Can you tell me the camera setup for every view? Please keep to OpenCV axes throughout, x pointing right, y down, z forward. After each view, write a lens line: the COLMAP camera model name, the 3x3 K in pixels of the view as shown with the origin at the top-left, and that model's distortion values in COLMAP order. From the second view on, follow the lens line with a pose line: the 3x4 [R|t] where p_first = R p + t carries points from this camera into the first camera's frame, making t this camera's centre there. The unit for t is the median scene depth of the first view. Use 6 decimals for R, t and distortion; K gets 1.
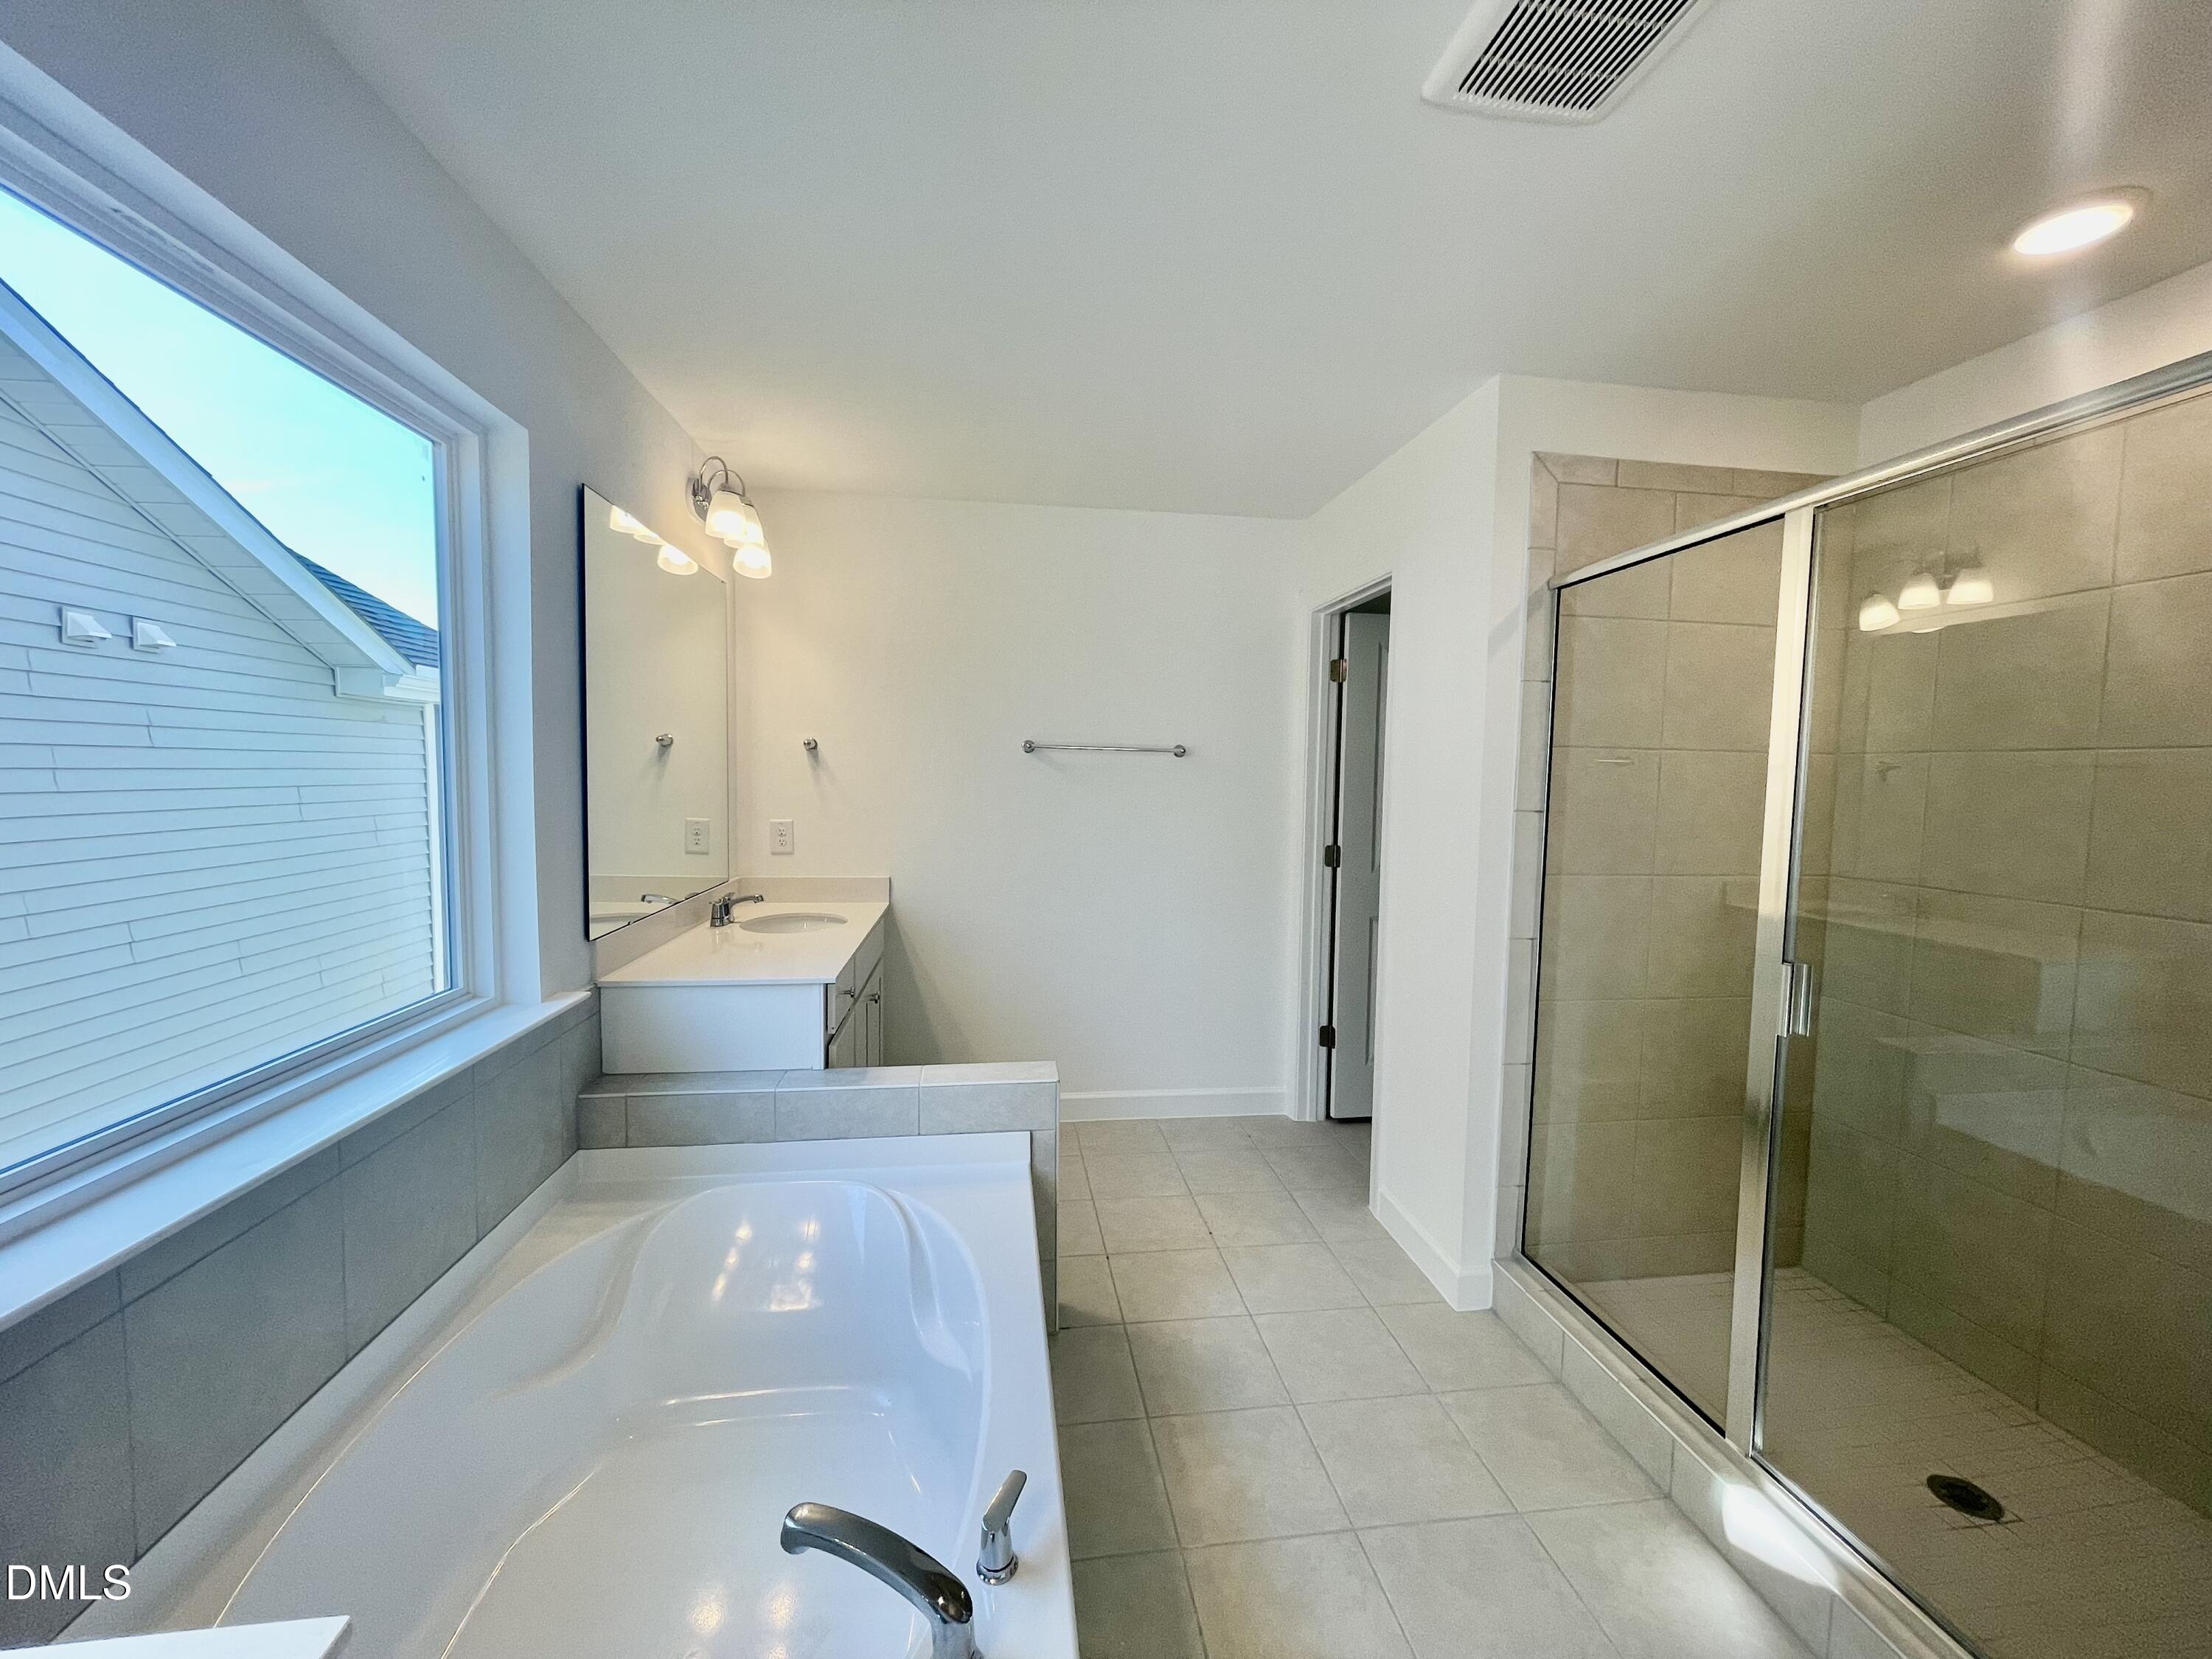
lens RADIAL K [[890.0, 0, 1109.1], [0, 890.0, 829.3], [0, 0, 1]] dist [-0.001231, 0.000280]
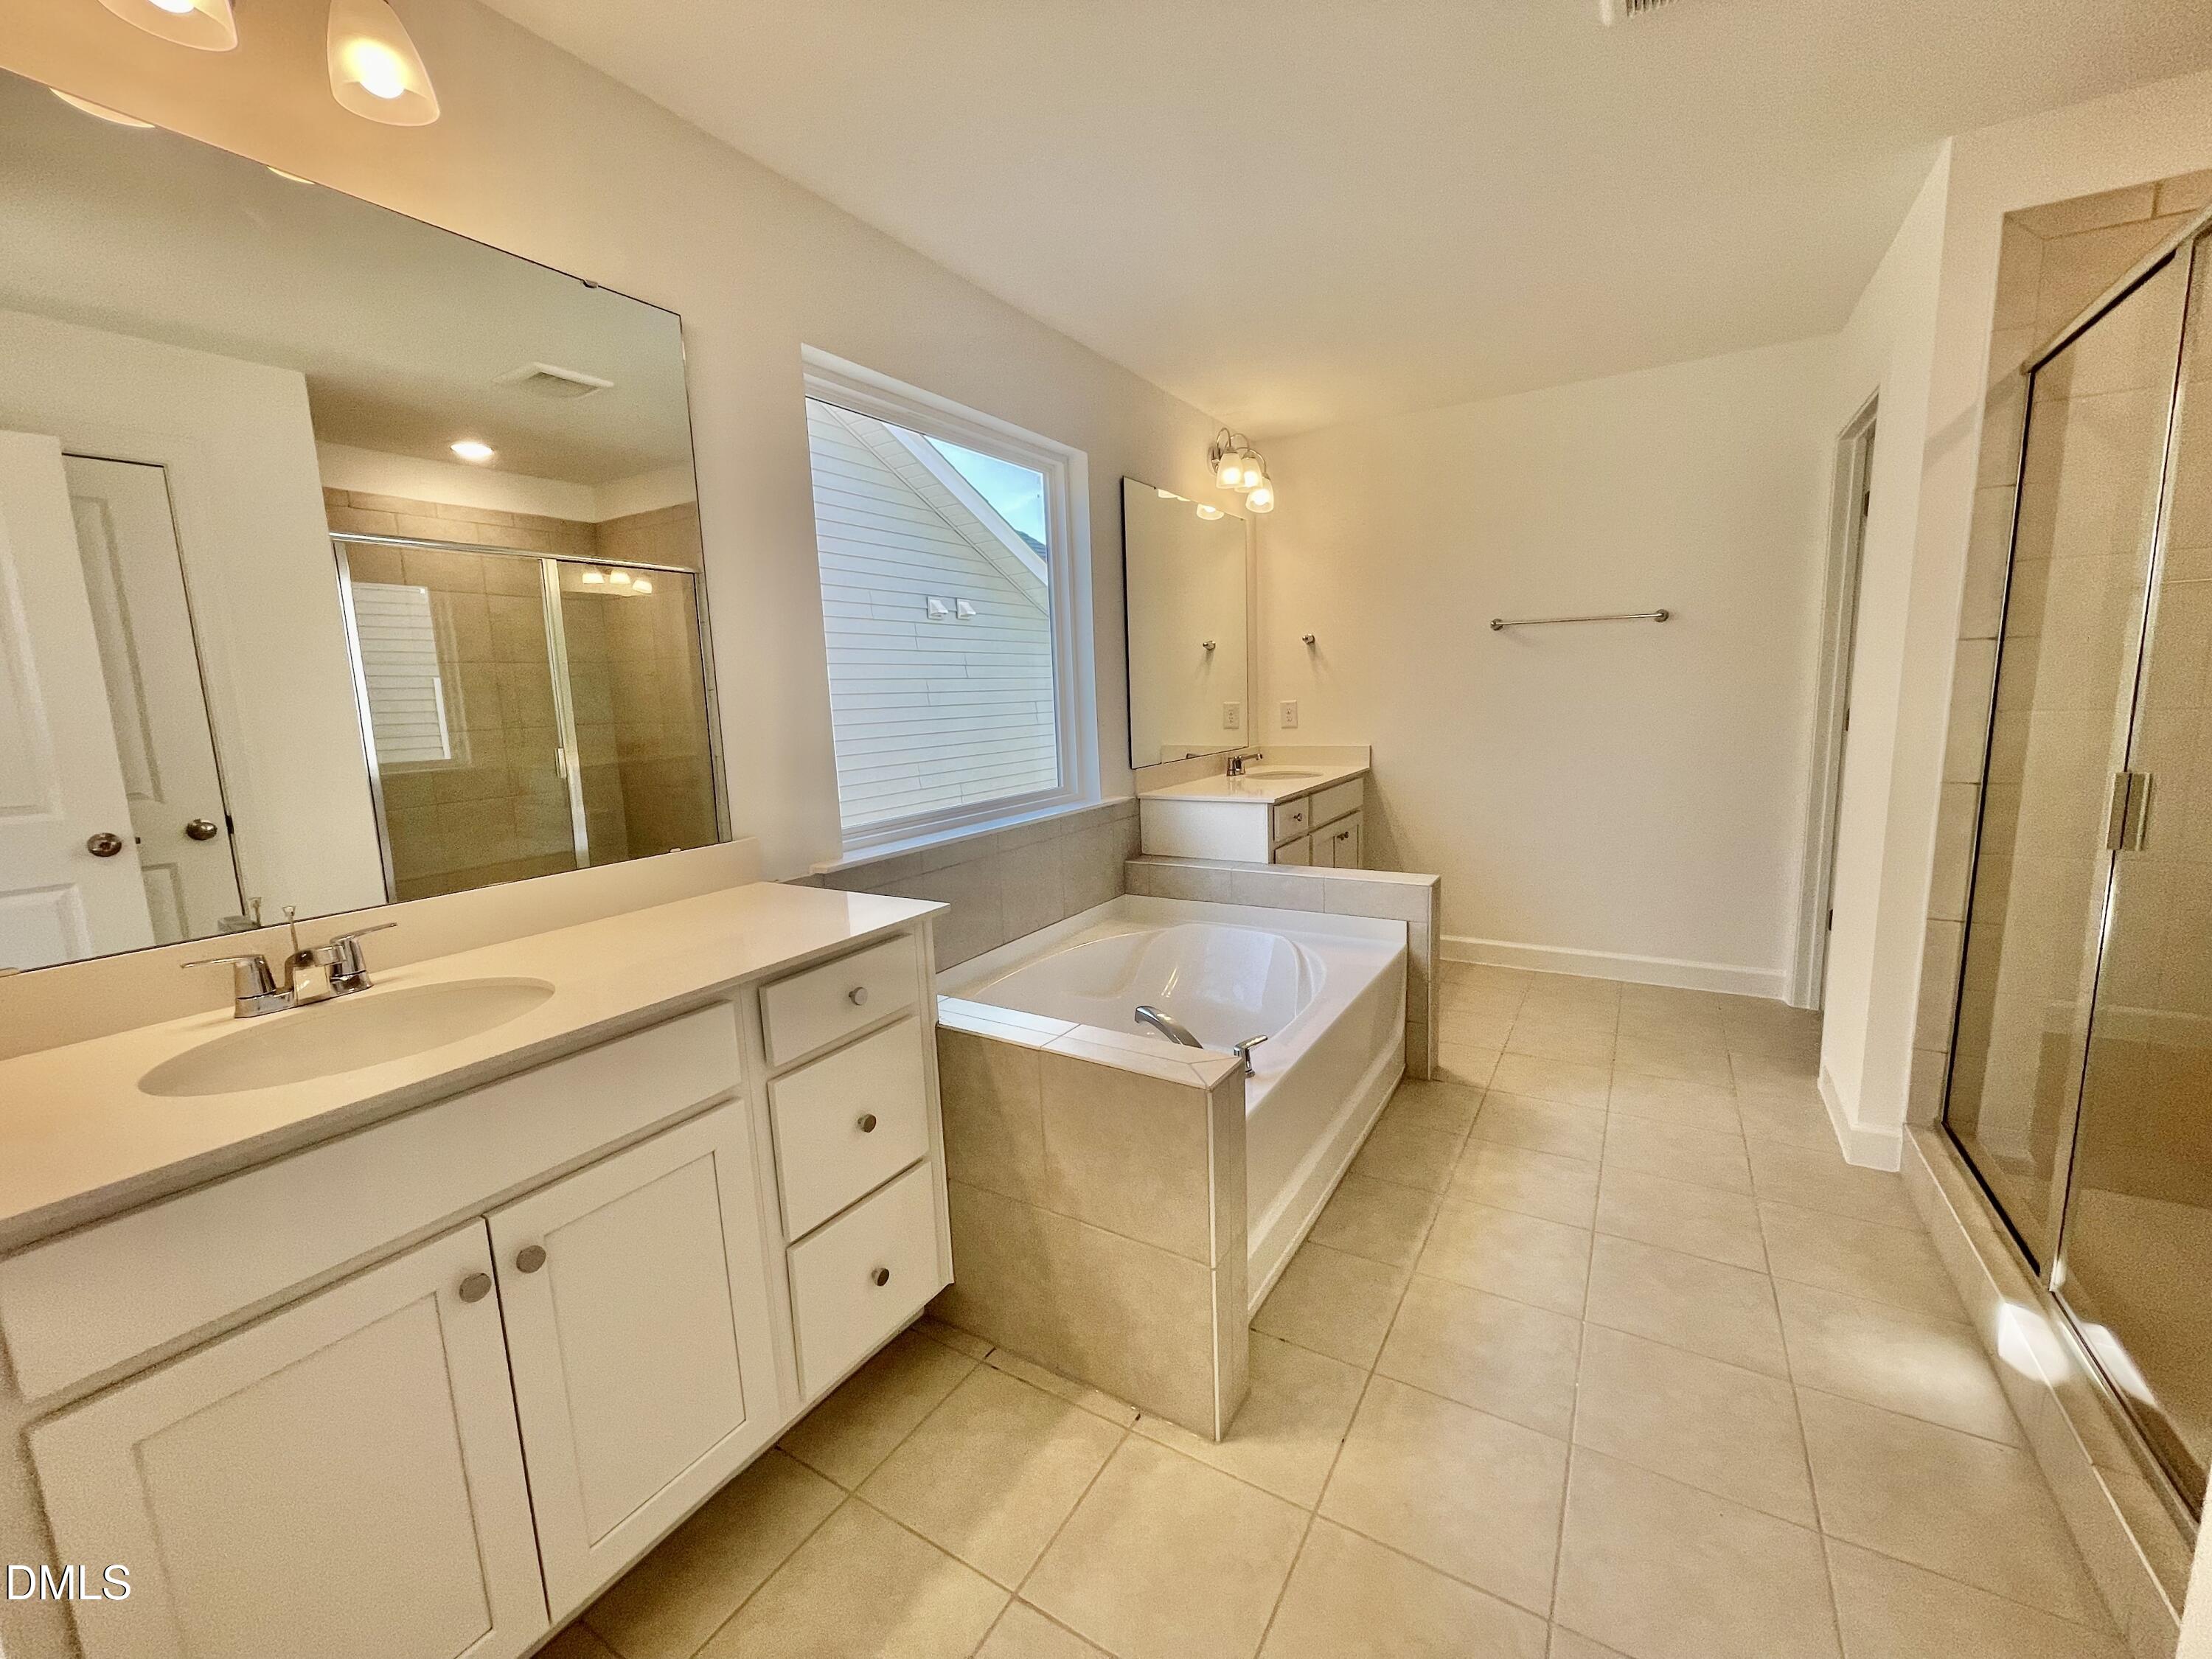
lens RADIAL K [[890.0, 0, 1109.1], [0, 890.0, 829.3], [0, 0, 1]] dist [-0.001231, 0.000280]
pose [[0.774056, 0.050909, -0.631067, 0.369318], [0.008189, 0.995873, 0.090383, 0.082258], [0.633064, -0.075130, 0.770445, -0.248366]]
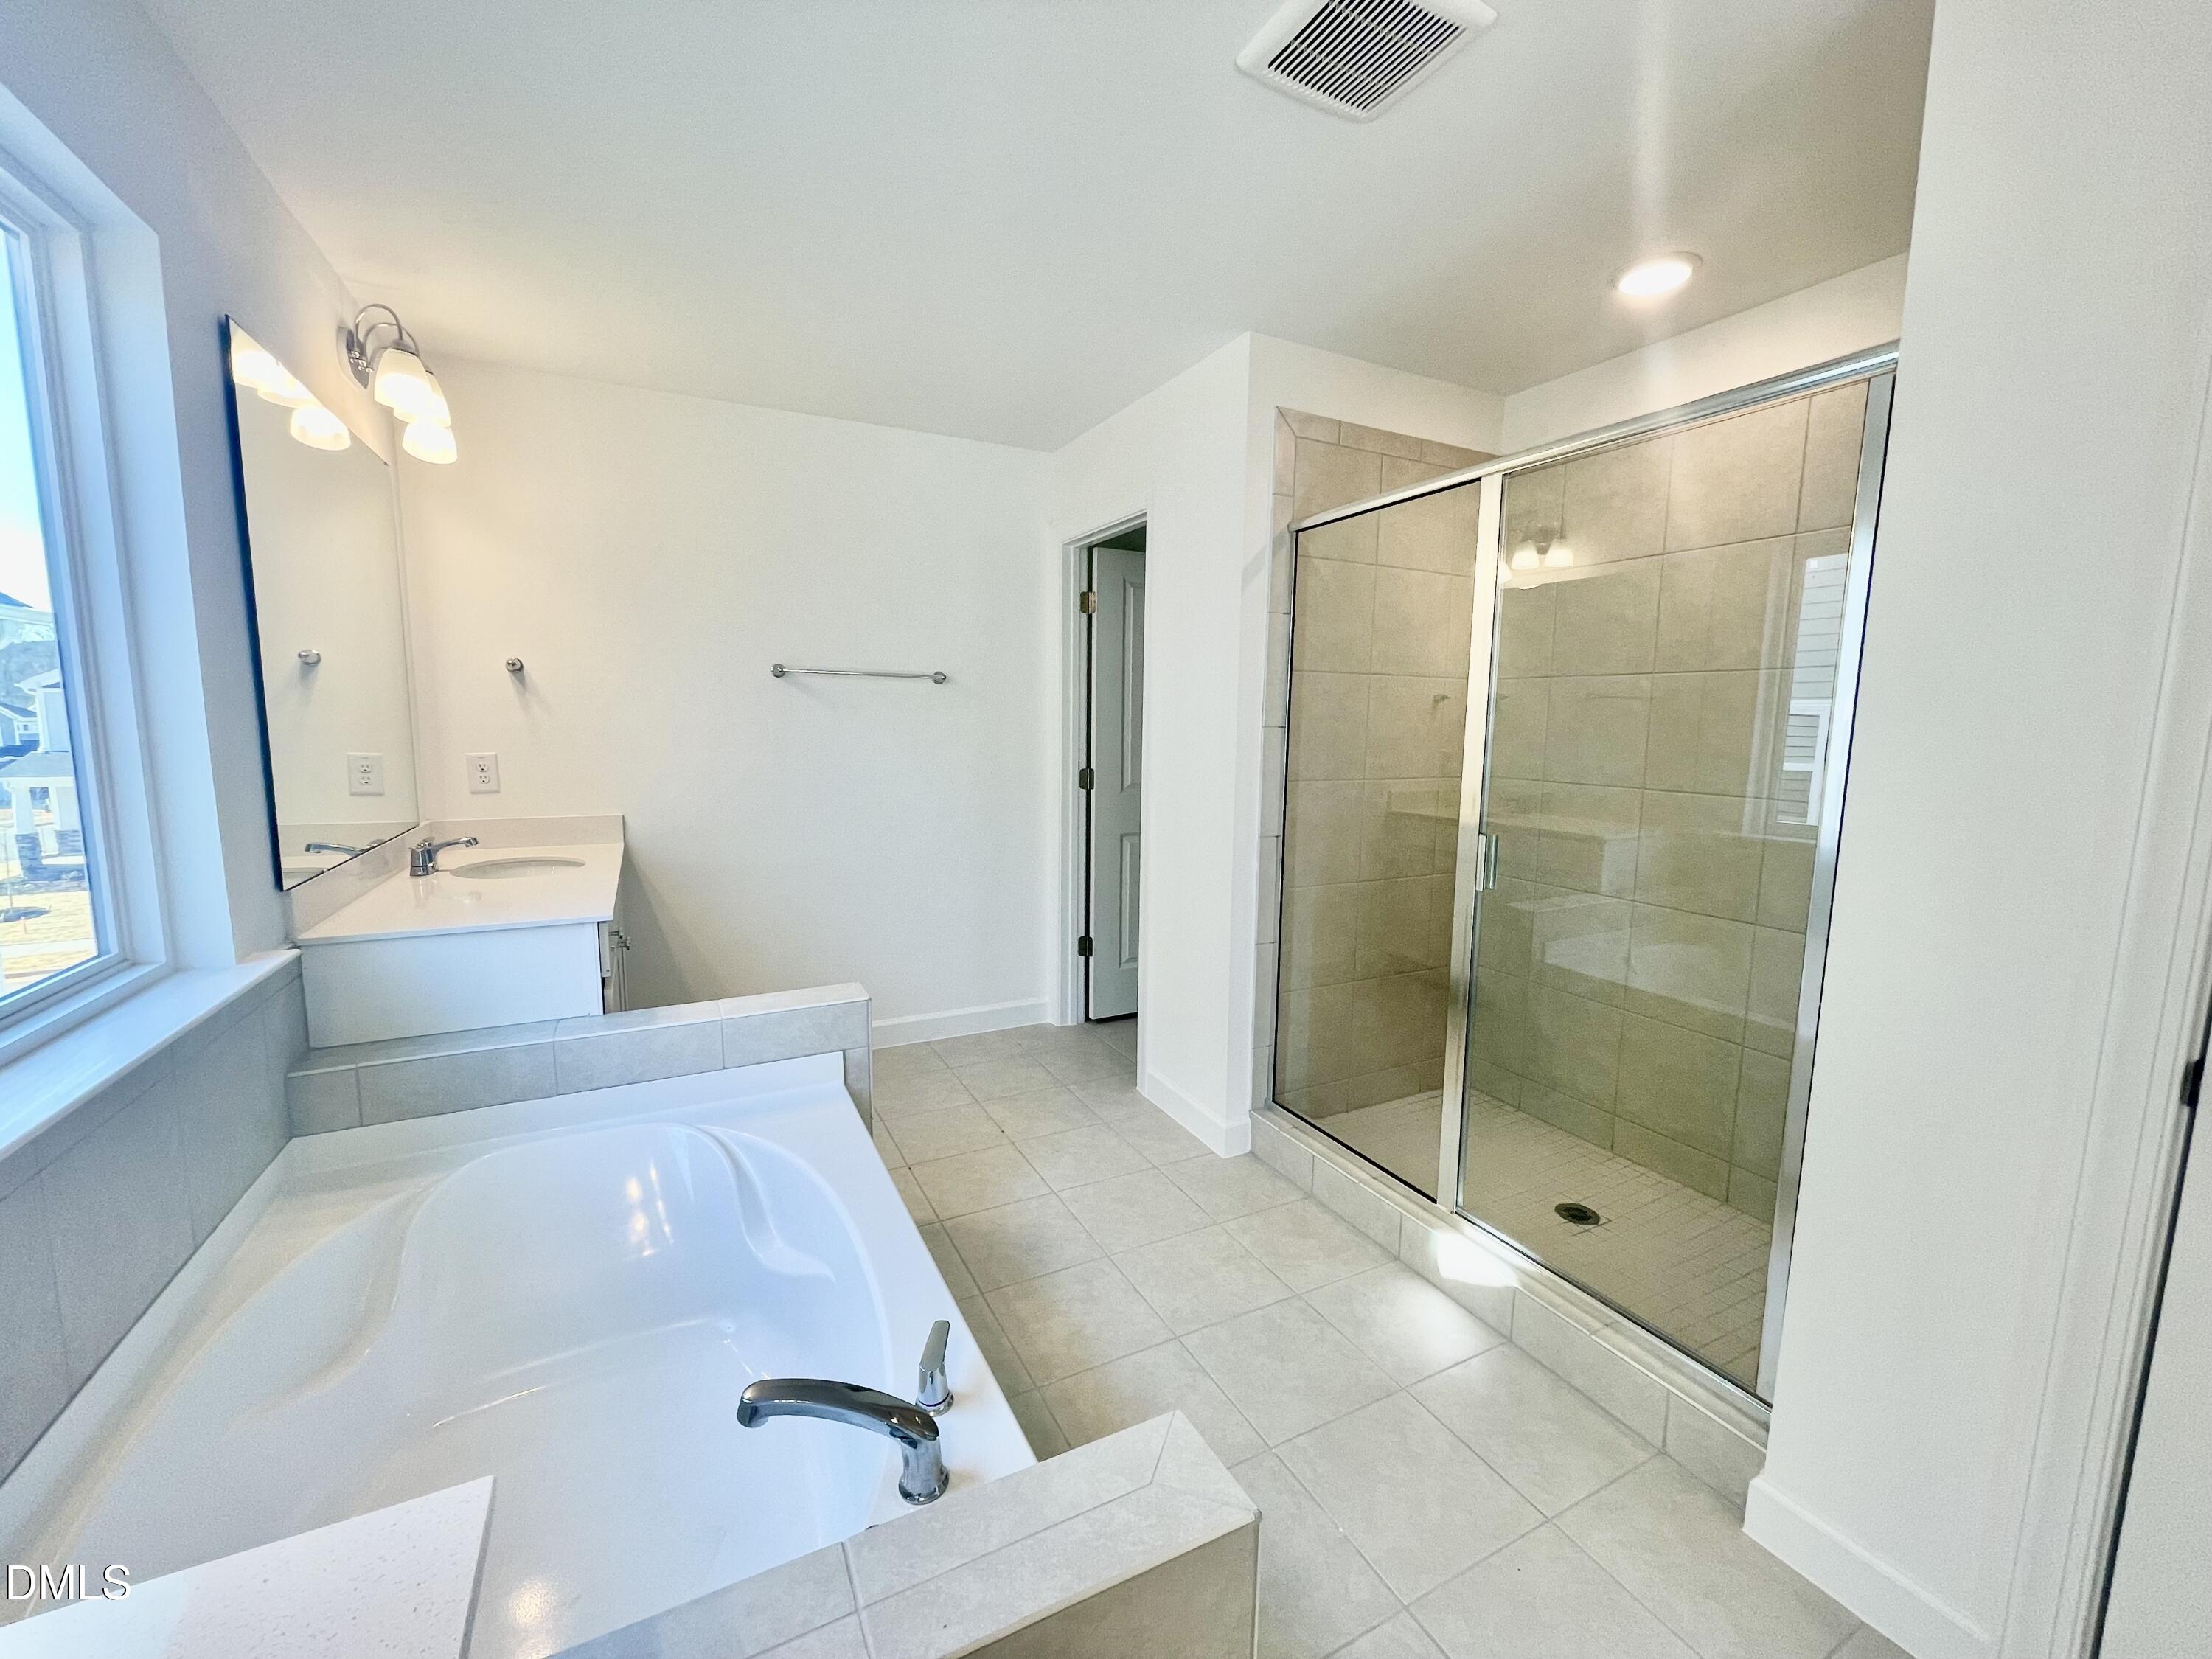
lens RADIAL K [[888.1, 0, 1108.9], [0, 888.1, 825.6], [0, 0, 1]] dist [0.000756, -0.000031]
pose [[0.943812, -0.045165, 0.327383, -0.116477], [0.025034, 0.997542, 0.065450, 0.027435], [-0.329534, -0.053577, 0.942622, -0.025916]]
